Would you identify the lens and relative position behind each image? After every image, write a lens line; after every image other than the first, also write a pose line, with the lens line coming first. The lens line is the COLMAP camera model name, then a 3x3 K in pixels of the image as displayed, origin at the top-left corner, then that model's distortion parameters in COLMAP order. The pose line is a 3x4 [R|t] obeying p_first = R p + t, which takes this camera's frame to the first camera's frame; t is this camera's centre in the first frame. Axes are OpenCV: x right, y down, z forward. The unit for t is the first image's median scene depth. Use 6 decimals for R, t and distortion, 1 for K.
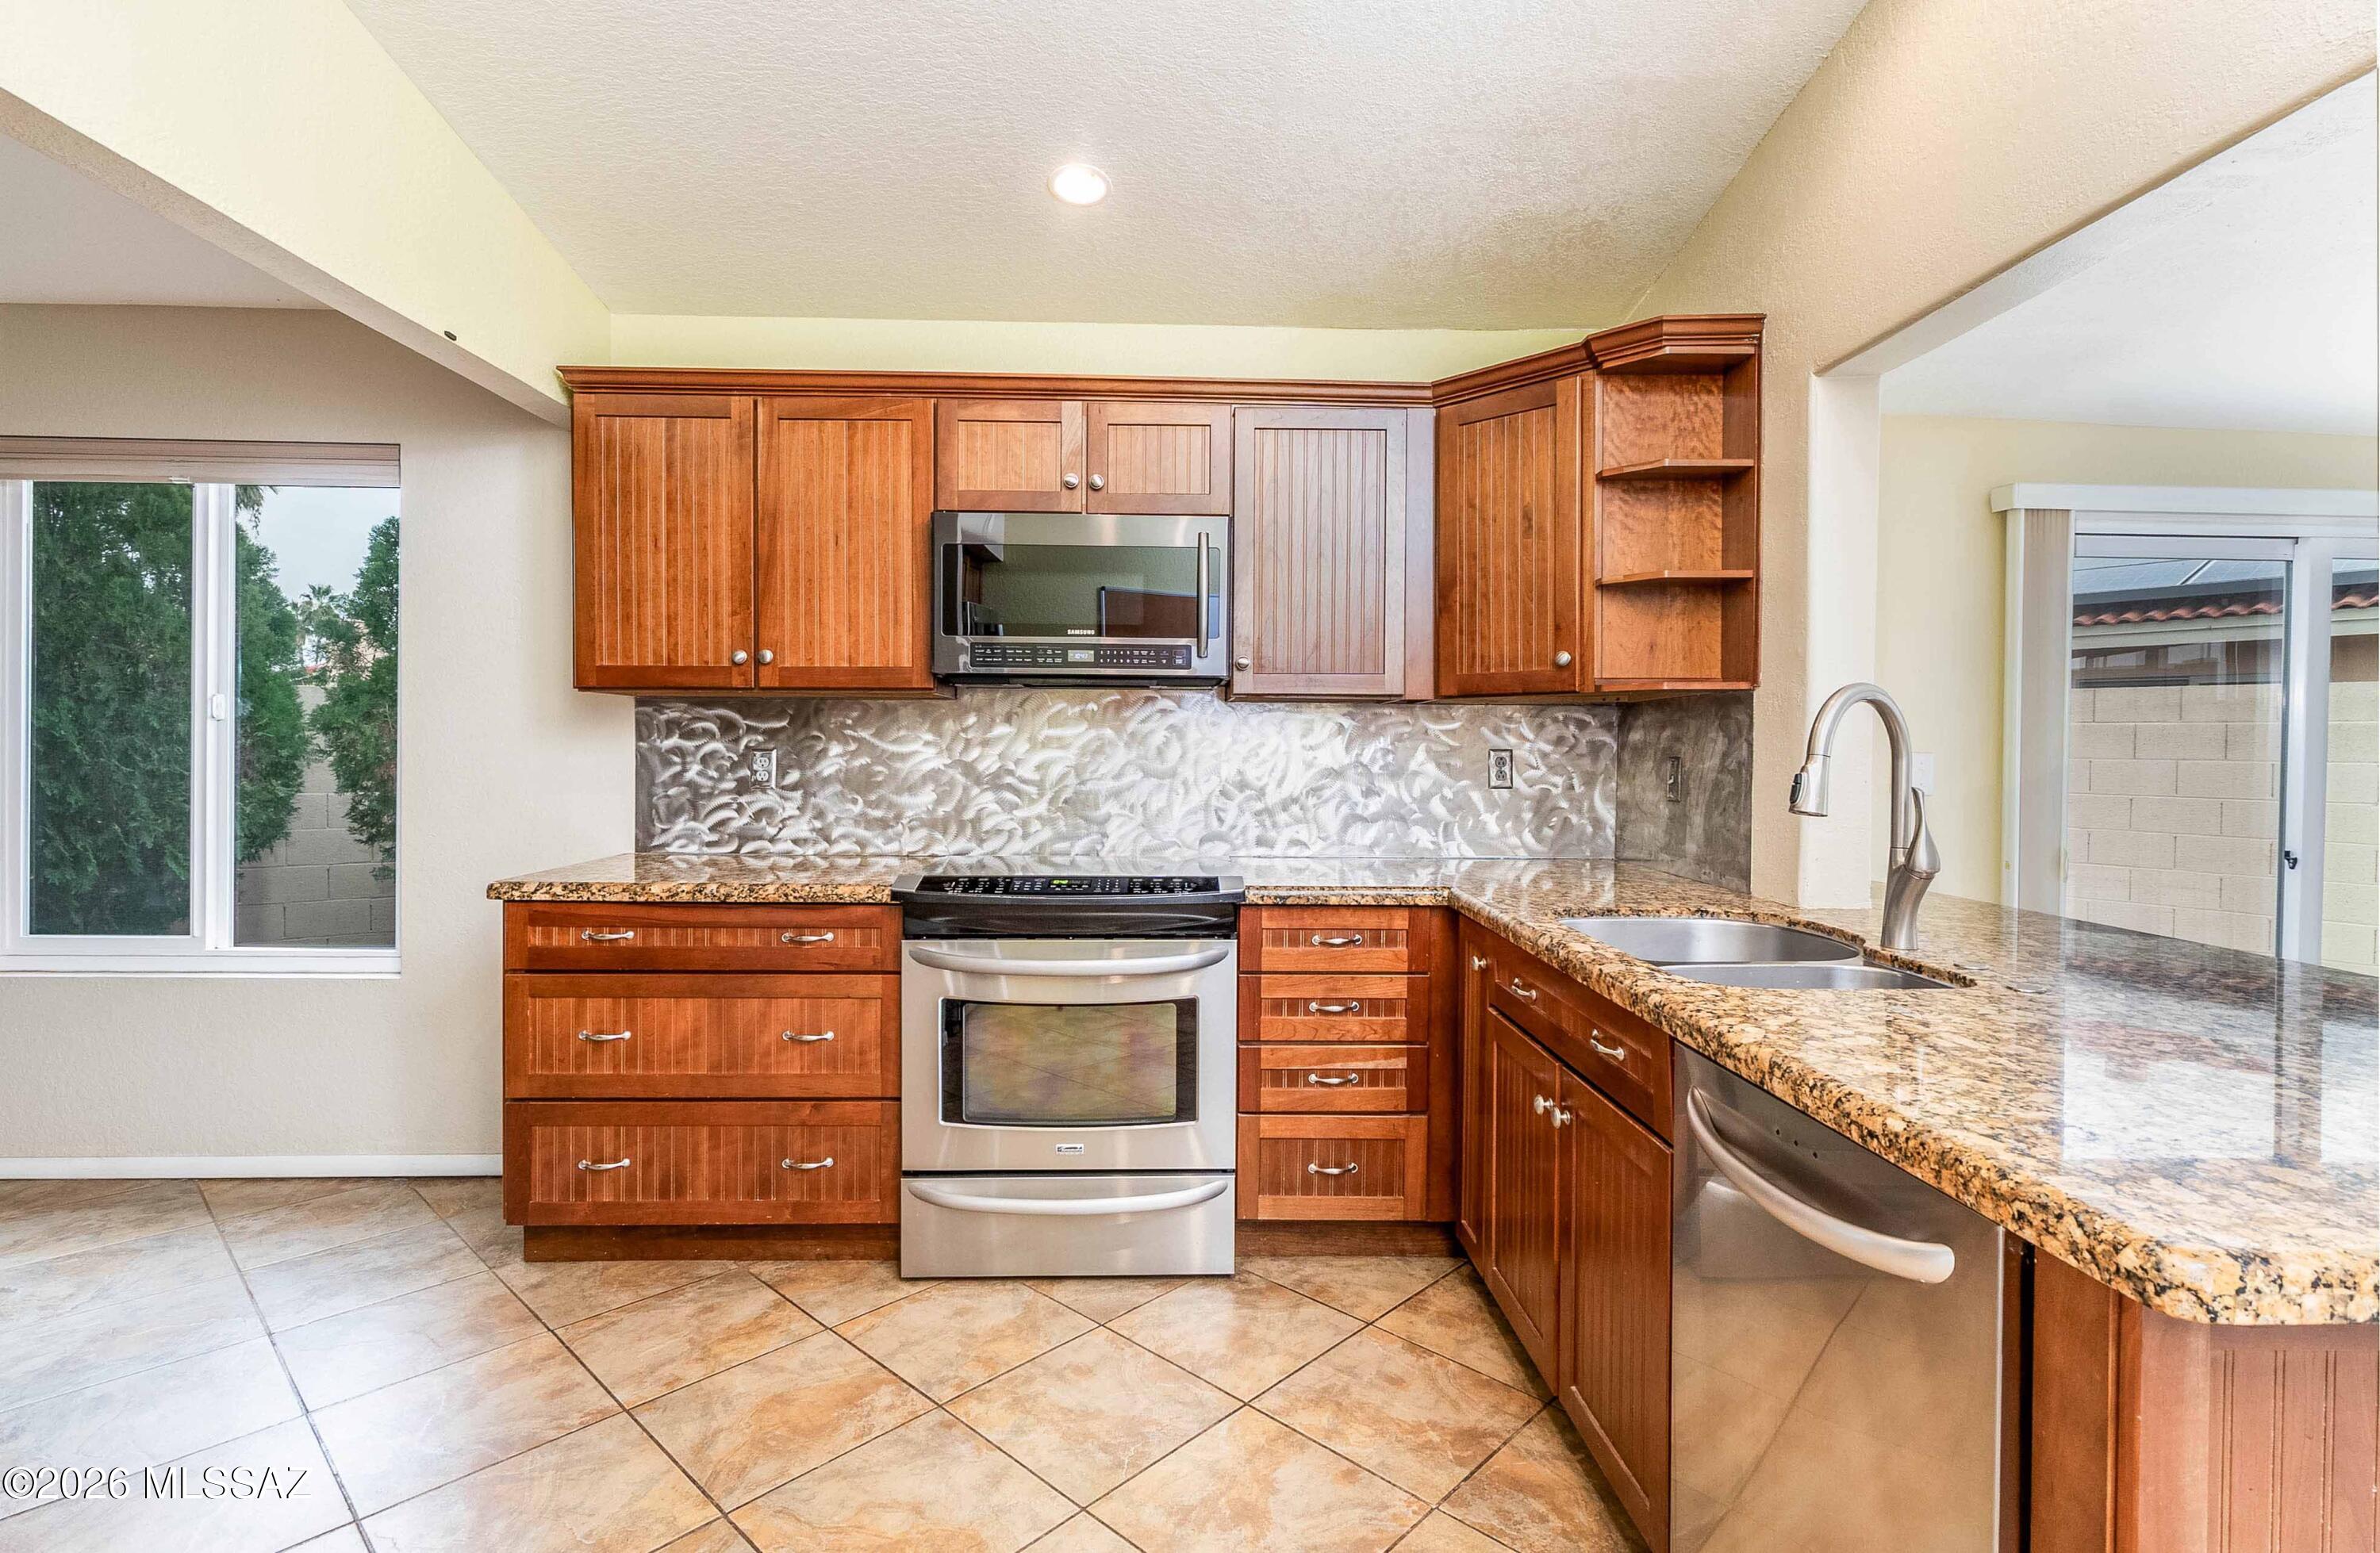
lens RADIAL K [[1129.6, 0, 1188.1], [0, 1129.6, 753.8], [0, 0, 1]] dist [-0.000904, -0.000685]
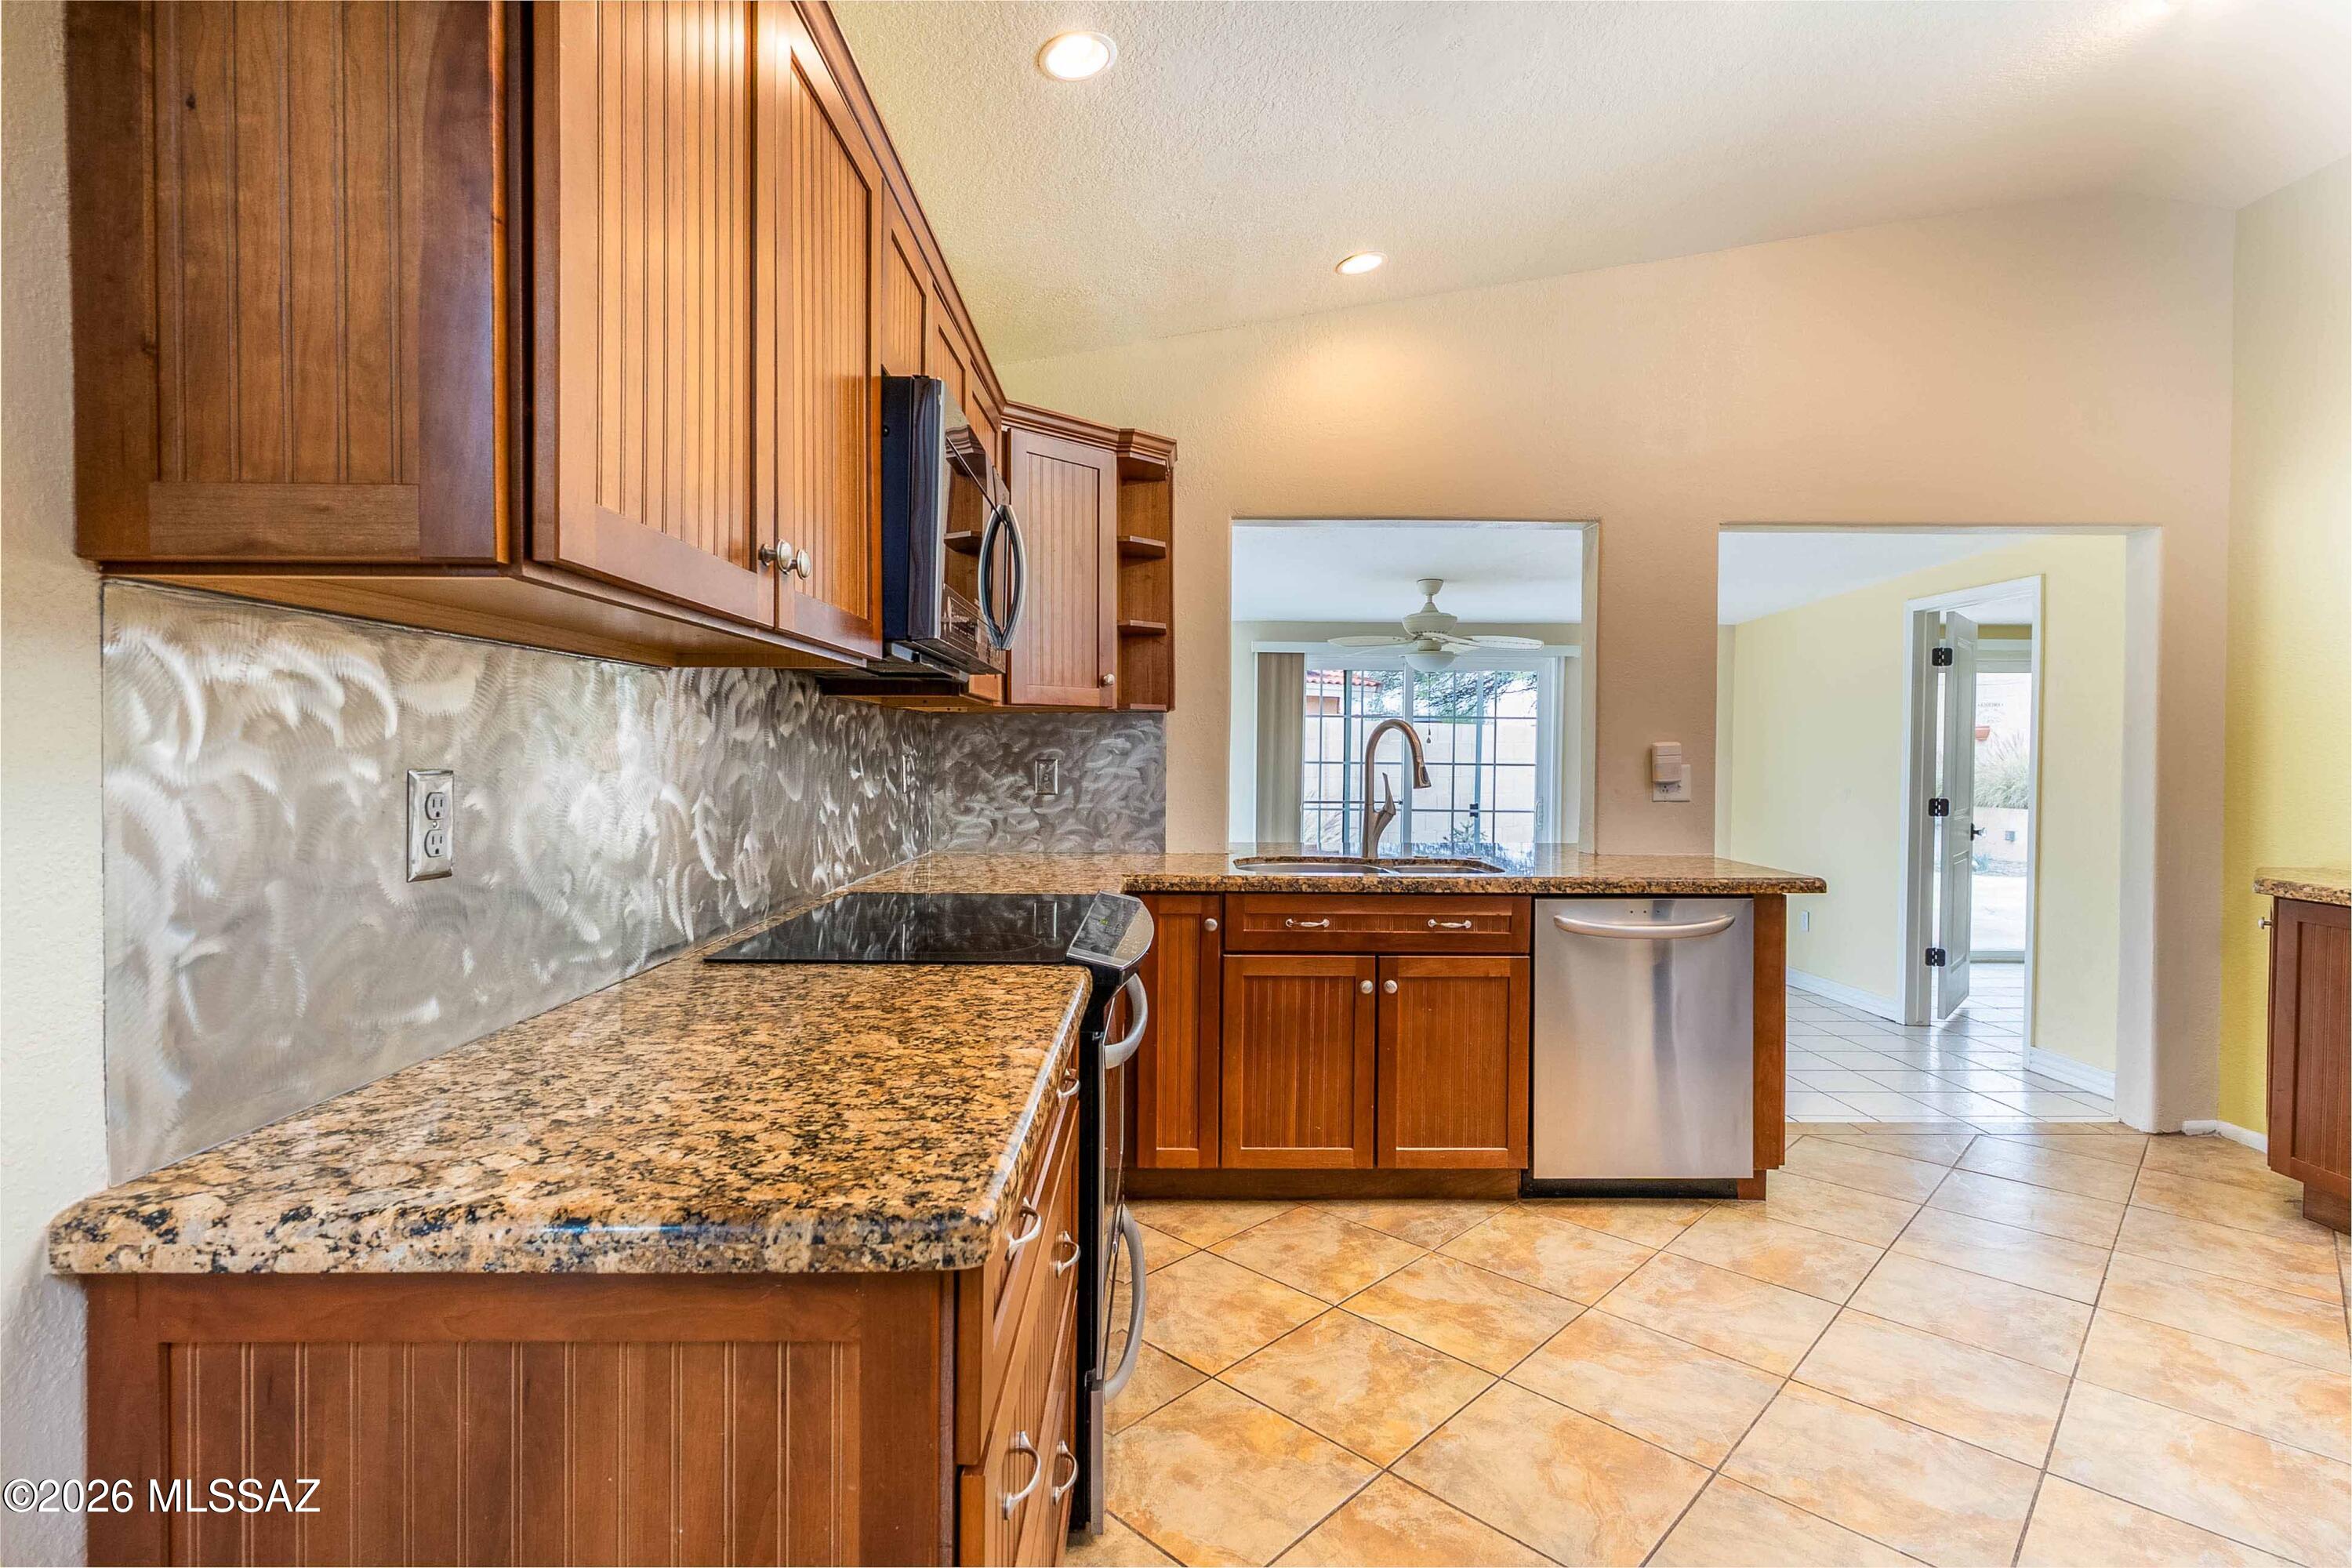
lens RADIAL K [[1113.4, 0, 1189.4], [0, 1113.4, 763.3], [0, 0, 1]] dist [-0.001119, -0.000095]
pose [[0.014991, -0.016832, 0.999746, -0.819262], [0.007536, 0.999832, 0.016720, -0.012229], [-0.999859, 0.007283, 0.015115, 0.833494]]
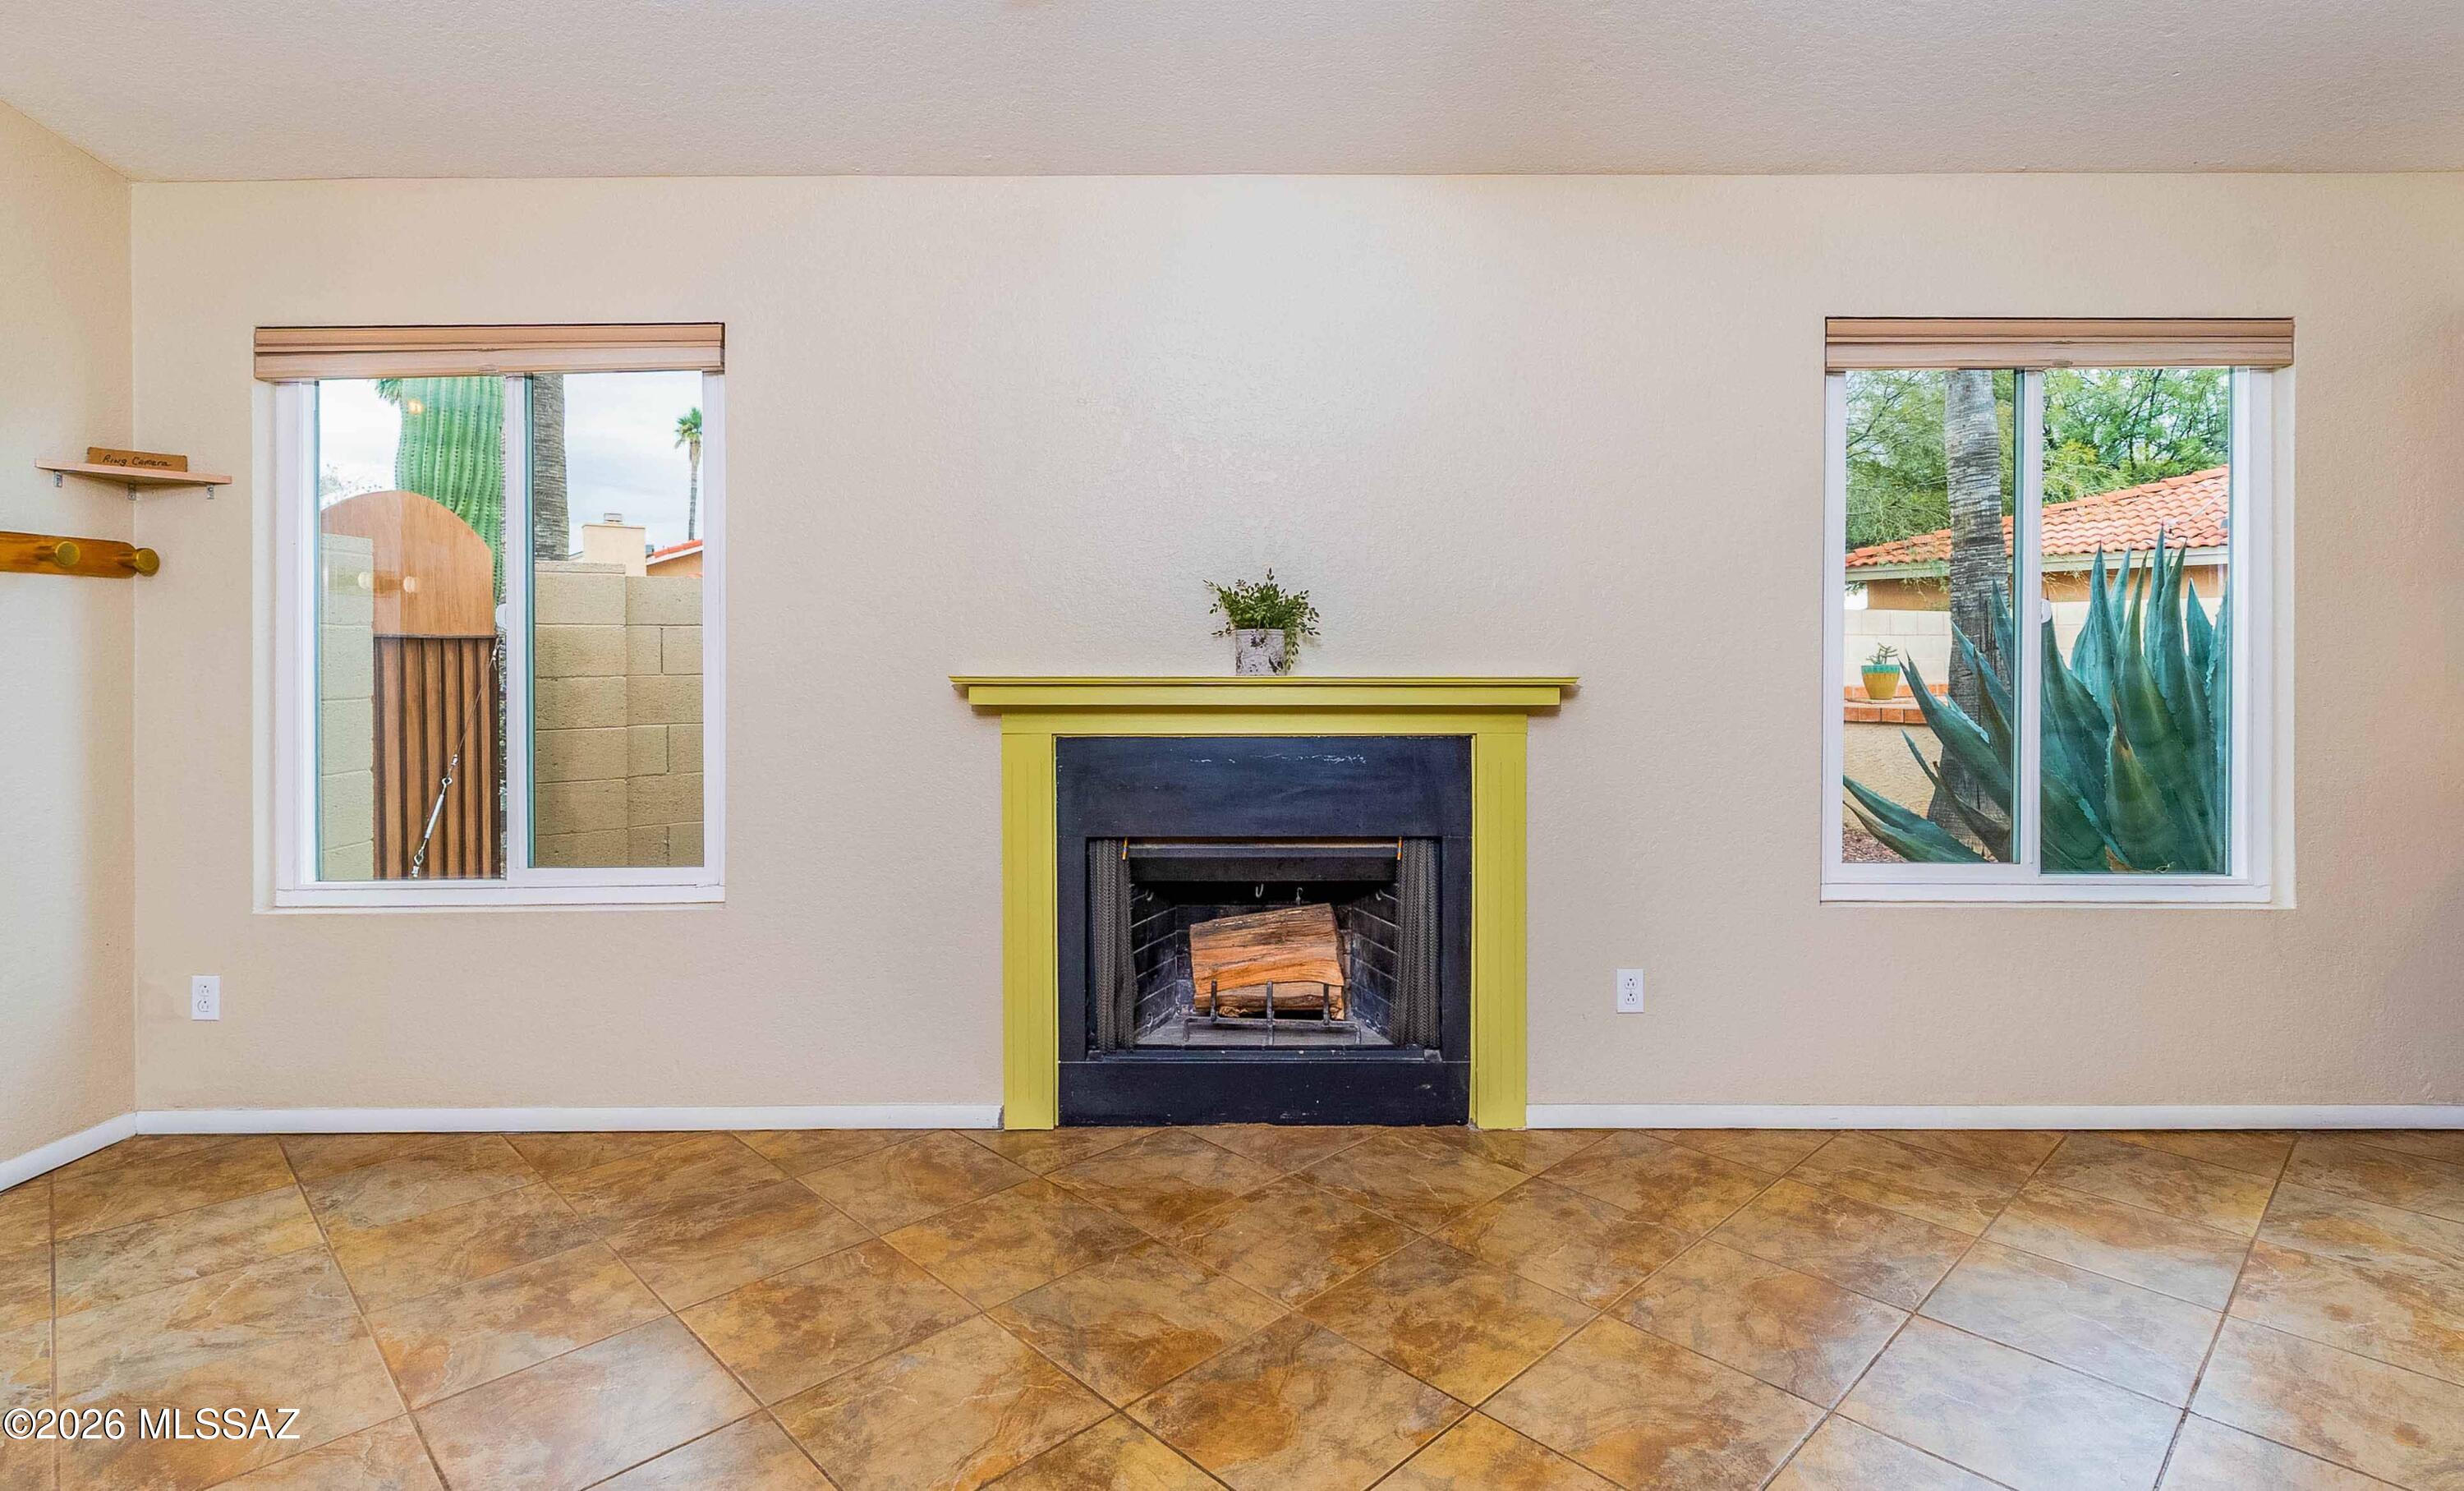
lens RADIAL K [[1234.5, 0, 1247.7], [0, 1234.5, 646.3], [0, 0, 1]] dist [0.002448, 0.000509]
pose [[0.999209, -0.007920, -0.038969, -1.658487], [0.007618, 0.999940, -0.007889, -0.012111], [0.039029, 0.007586, 0.999209, -0.028469]]
